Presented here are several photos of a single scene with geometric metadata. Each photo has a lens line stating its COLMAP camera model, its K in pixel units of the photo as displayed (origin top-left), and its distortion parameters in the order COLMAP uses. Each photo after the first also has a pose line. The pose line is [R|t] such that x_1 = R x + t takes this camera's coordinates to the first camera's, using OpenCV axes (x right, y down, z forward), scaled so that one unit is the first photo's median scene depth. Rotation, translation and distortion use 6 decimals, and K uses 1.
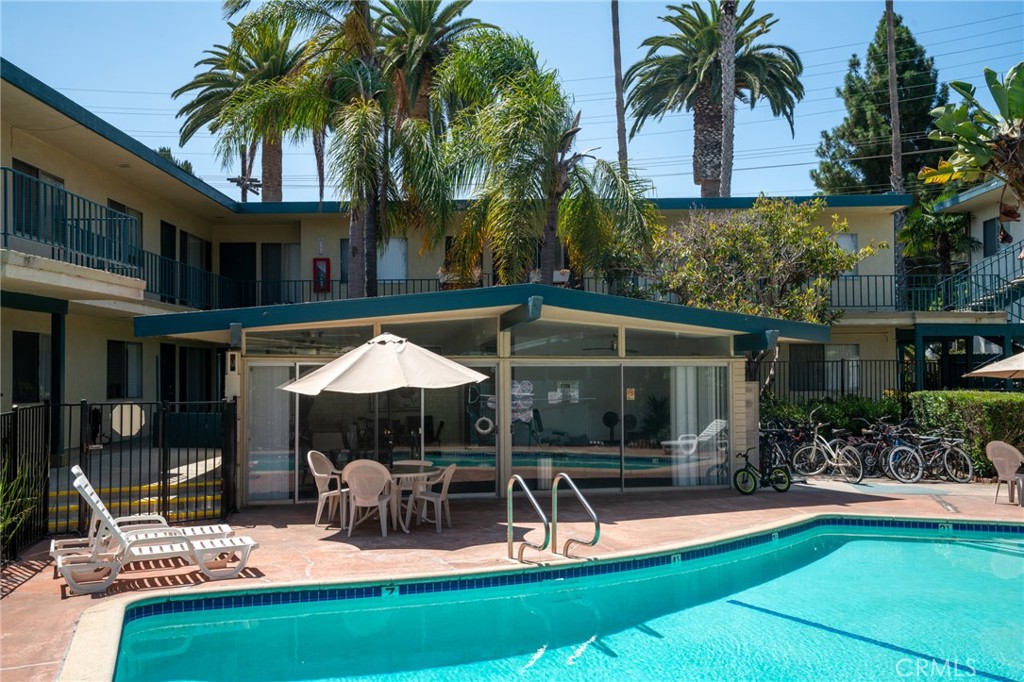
lens RADIAL K [[999.6, 0, 511.0], [0, 999.6, 331.1], [0, 0, 1]] dist [0.066461, 0.002932]
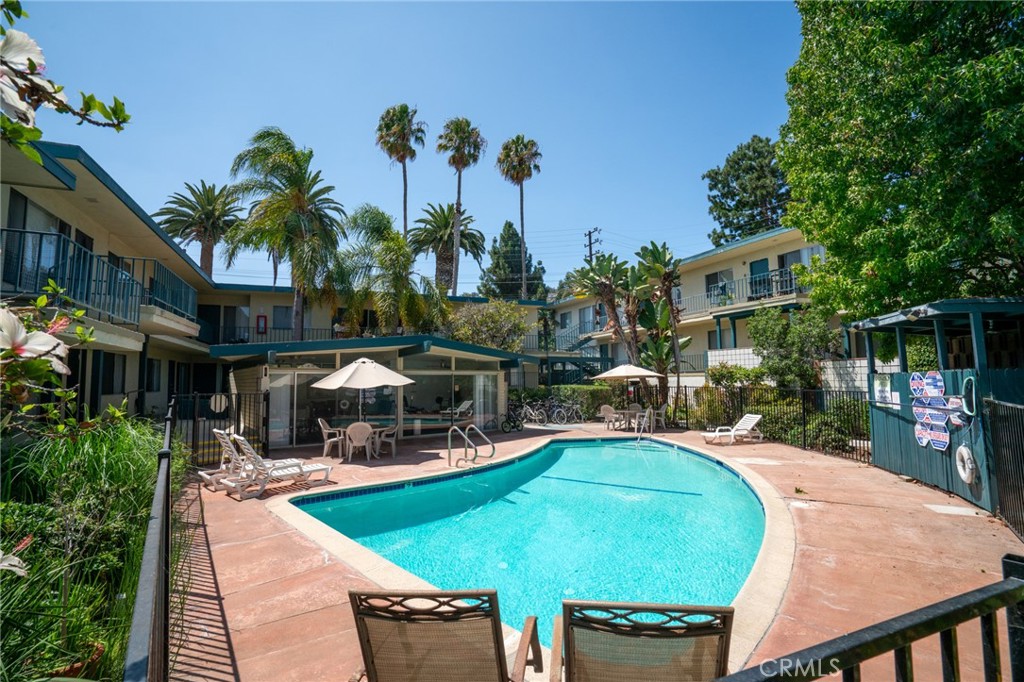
lens RADIAL K [[483.0, 0, 512.0], [0, 483.0, 341.0], [0, 0, 1]] dist [-0.055438, 0.020582]
pose [[0.916175, 0.029718, 0.399675, -0.181681], [-0.015927, 0.999159, -0.037784, 0.000205], [-0.400462, 0.028252, 0.915878, 0.011590]]
